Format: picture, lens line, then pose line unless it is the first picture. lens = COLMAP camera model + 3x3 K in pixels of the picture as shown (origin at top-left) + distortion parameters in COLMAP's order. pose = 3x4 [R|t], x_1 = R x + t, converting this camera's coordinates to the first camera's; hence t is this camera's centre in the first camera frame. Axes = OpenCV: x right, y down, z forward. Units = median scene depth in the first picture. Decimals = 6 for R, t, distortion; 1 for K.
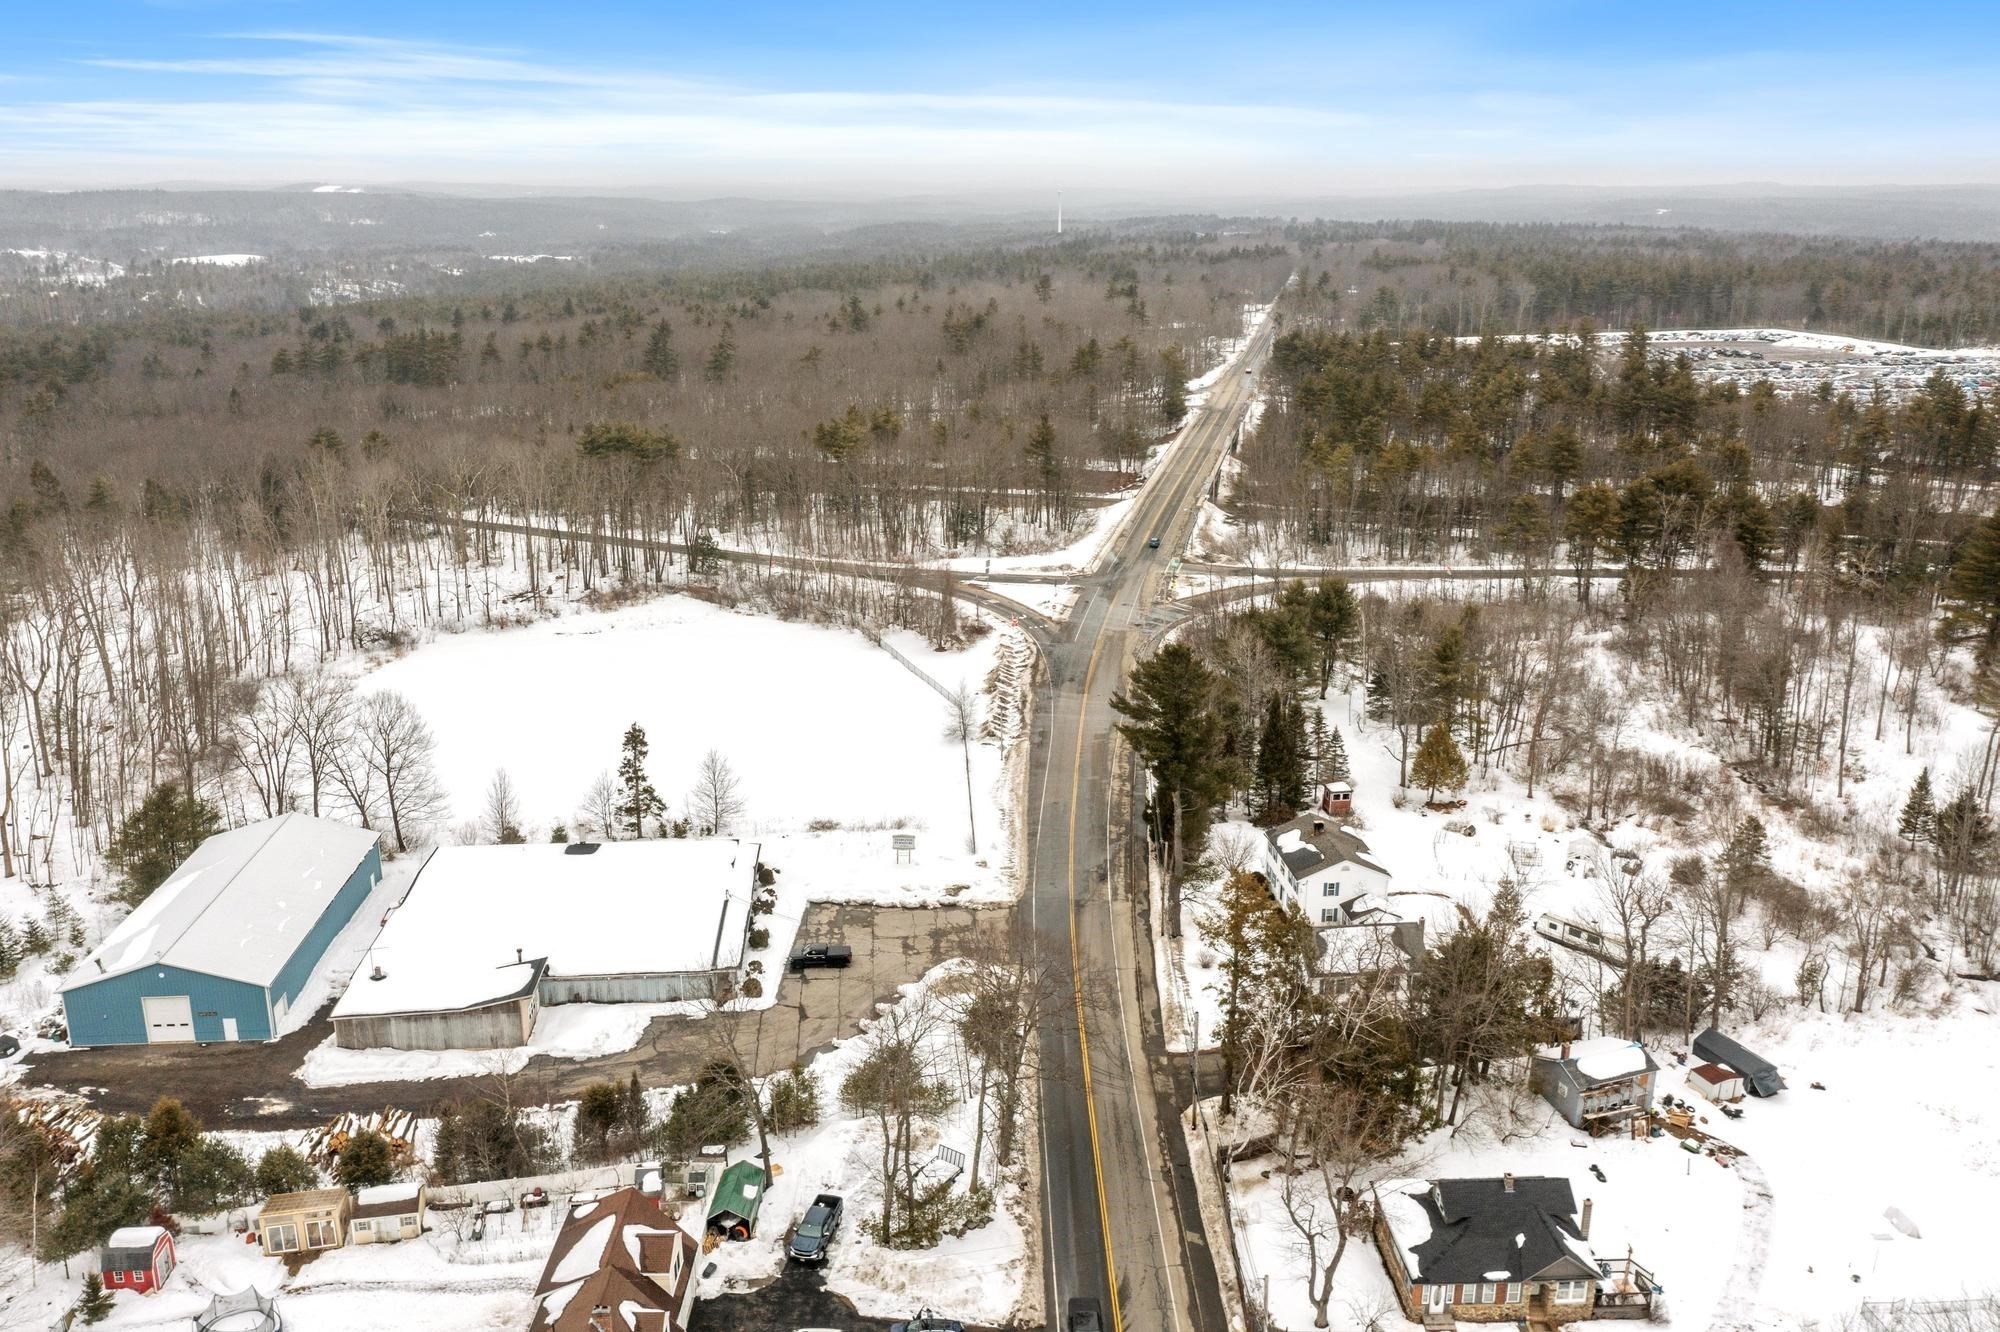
lens RADIAL K [[1624.1, 0, 1000.0], [0, 1624.1, 666.0], [0, 0, 1]] dist [-0.010555, 0.001982]
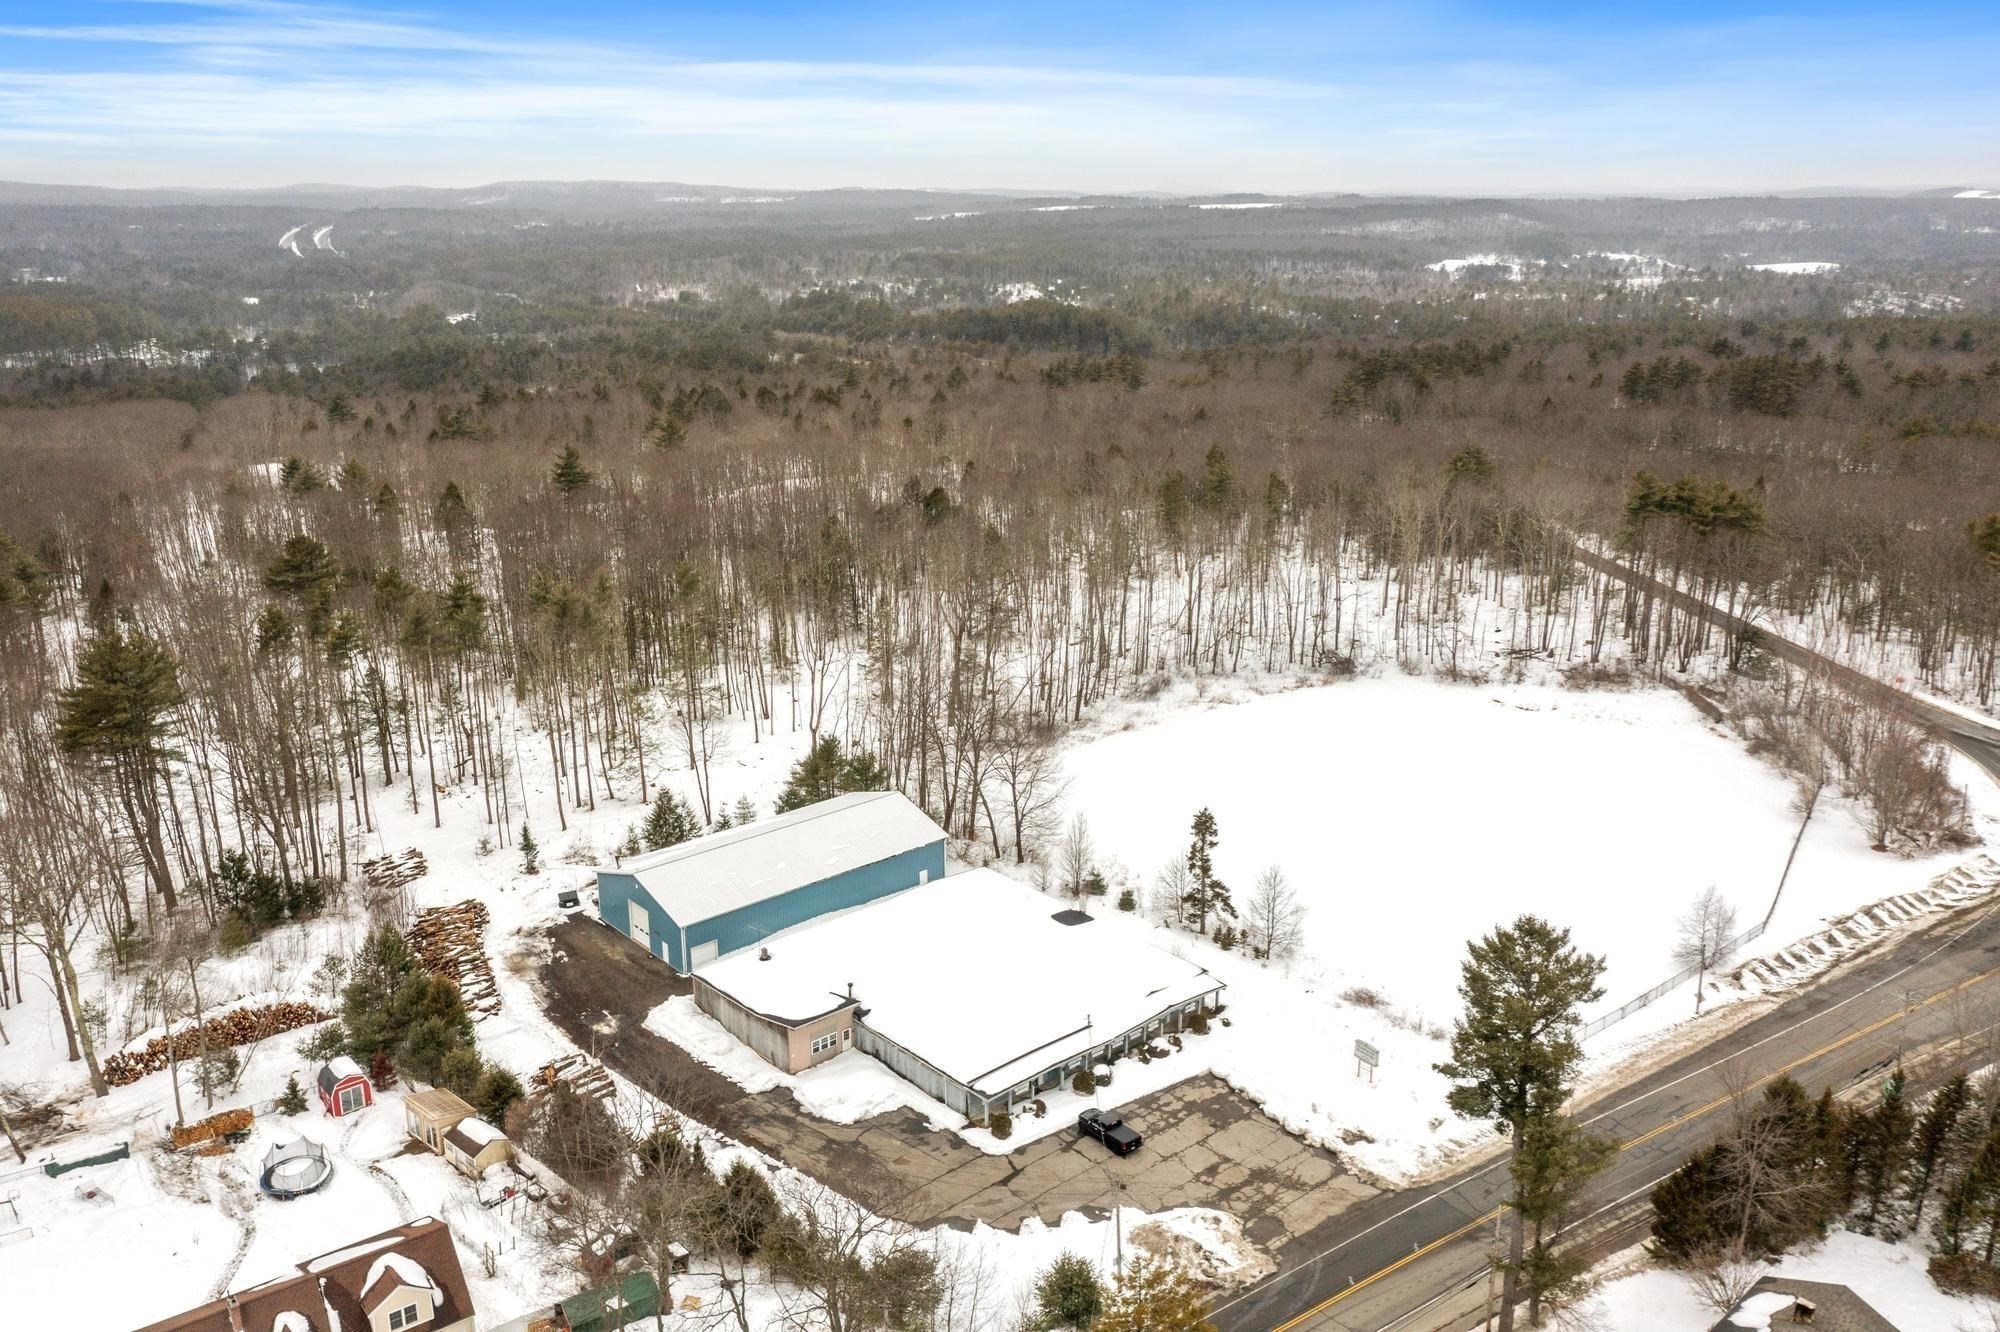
lens RADIAL K [[1624.1, 0, 1000.0], [0, 1624.1, 666.0], [0, 0, 1]] dist [-0.010555, 0.001982]
pose [[0.579360, 0.219138, -0.785061, 0.436097], [-0.220373, 0.969422, 0.107969, -0.124034], [0.784715, 0.110453, 0.609936, 0.397937]]
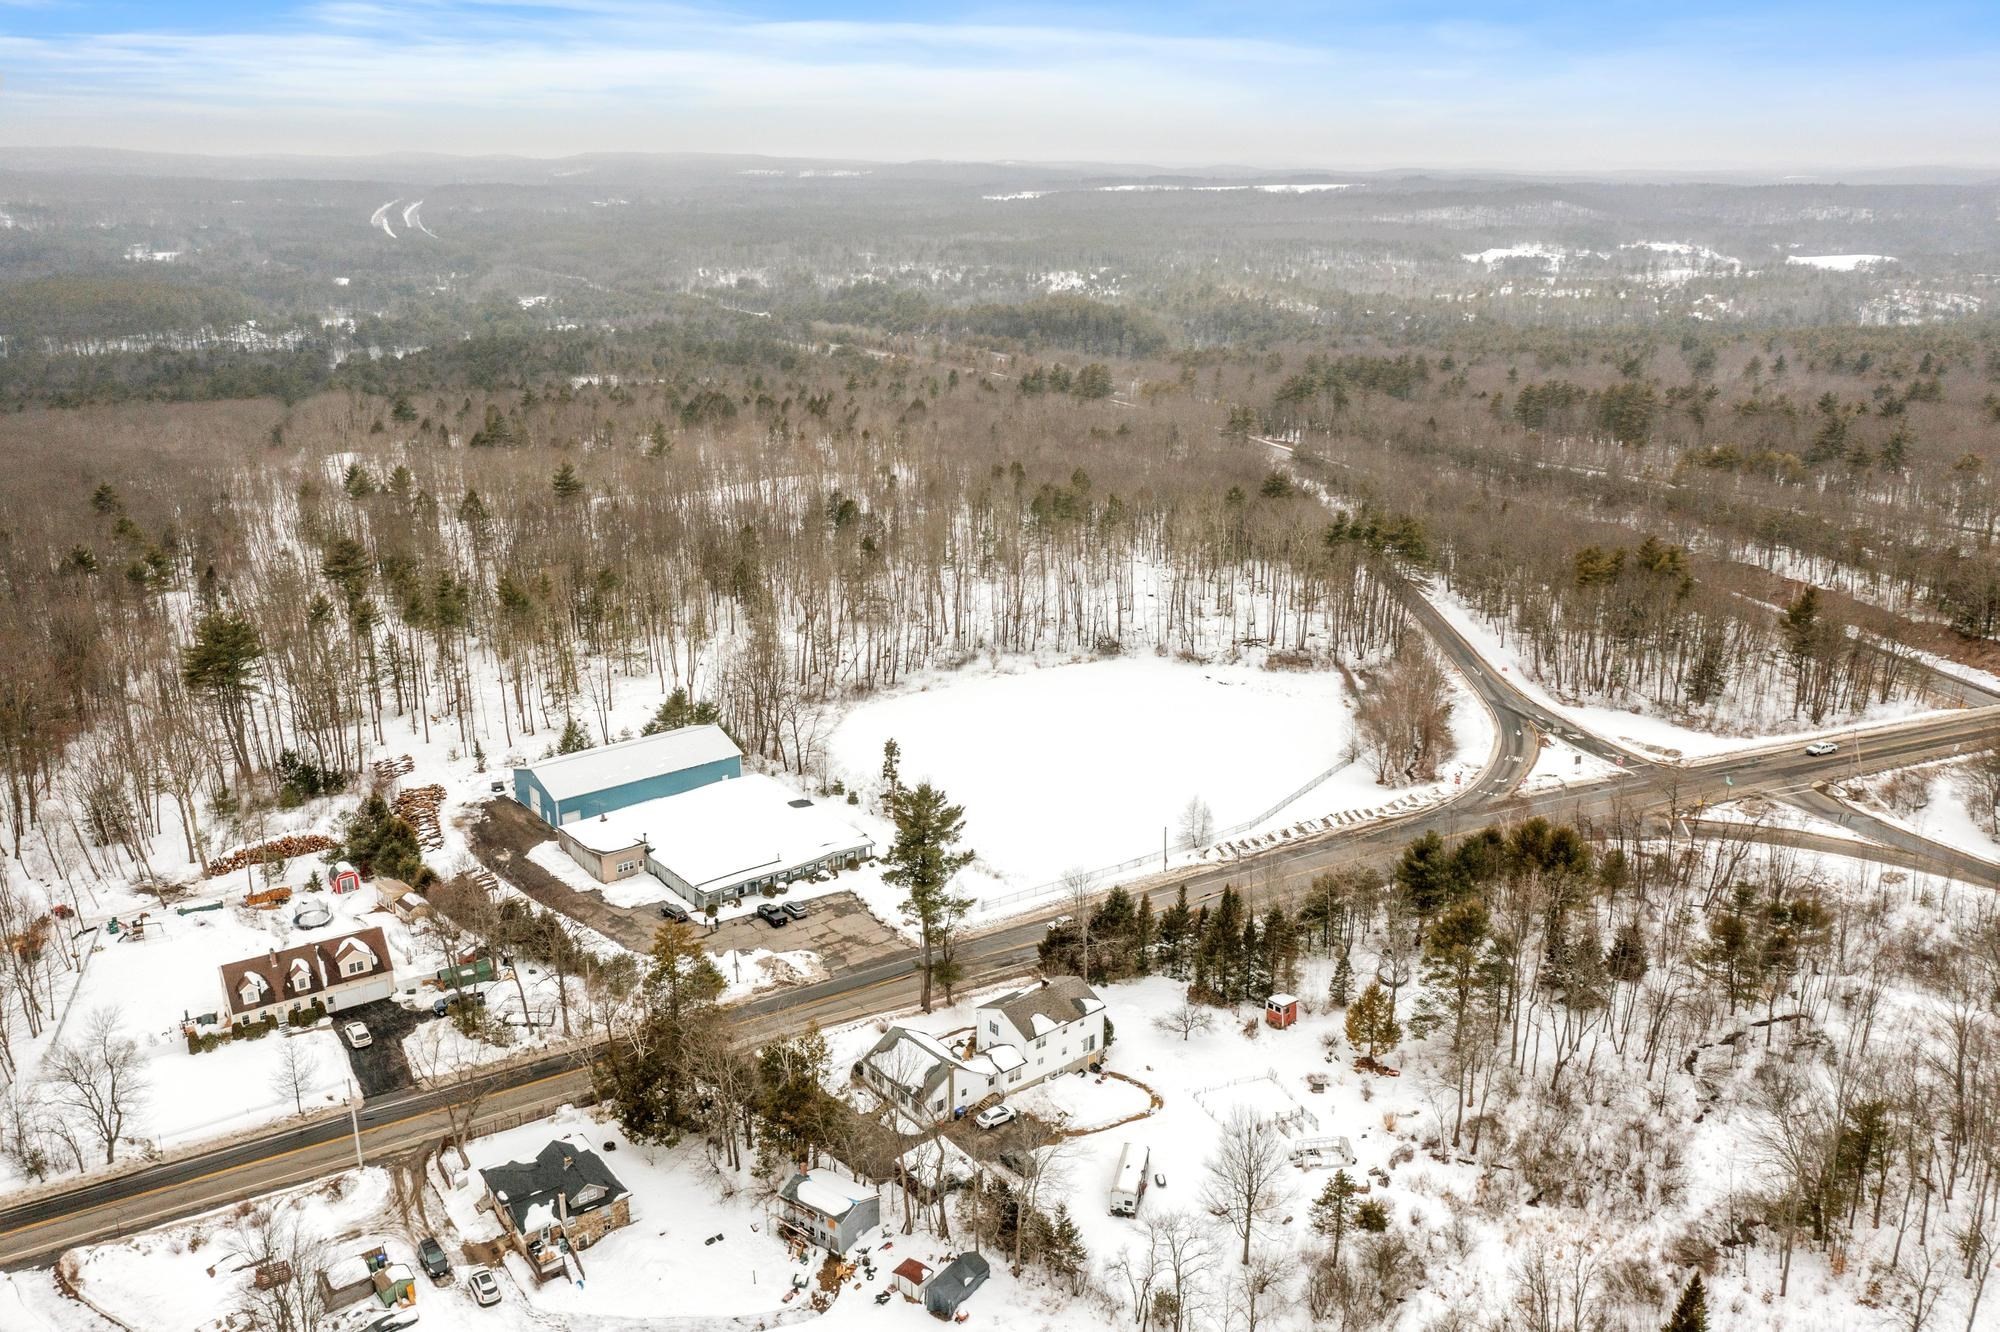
lens RADIAL K [[1633.1, 0, 1000.0], [0, 1633.1, 666.0], [0, 0, 1]] dist [-0.002505, 0.000413]
pose [[0.533314, 0.247481, -0.808906, 1.072942], [-0.236946, 0.961672, 0.138000, -0.272211], [0.812054, 0.118069, 0.571513, 0.285998]]
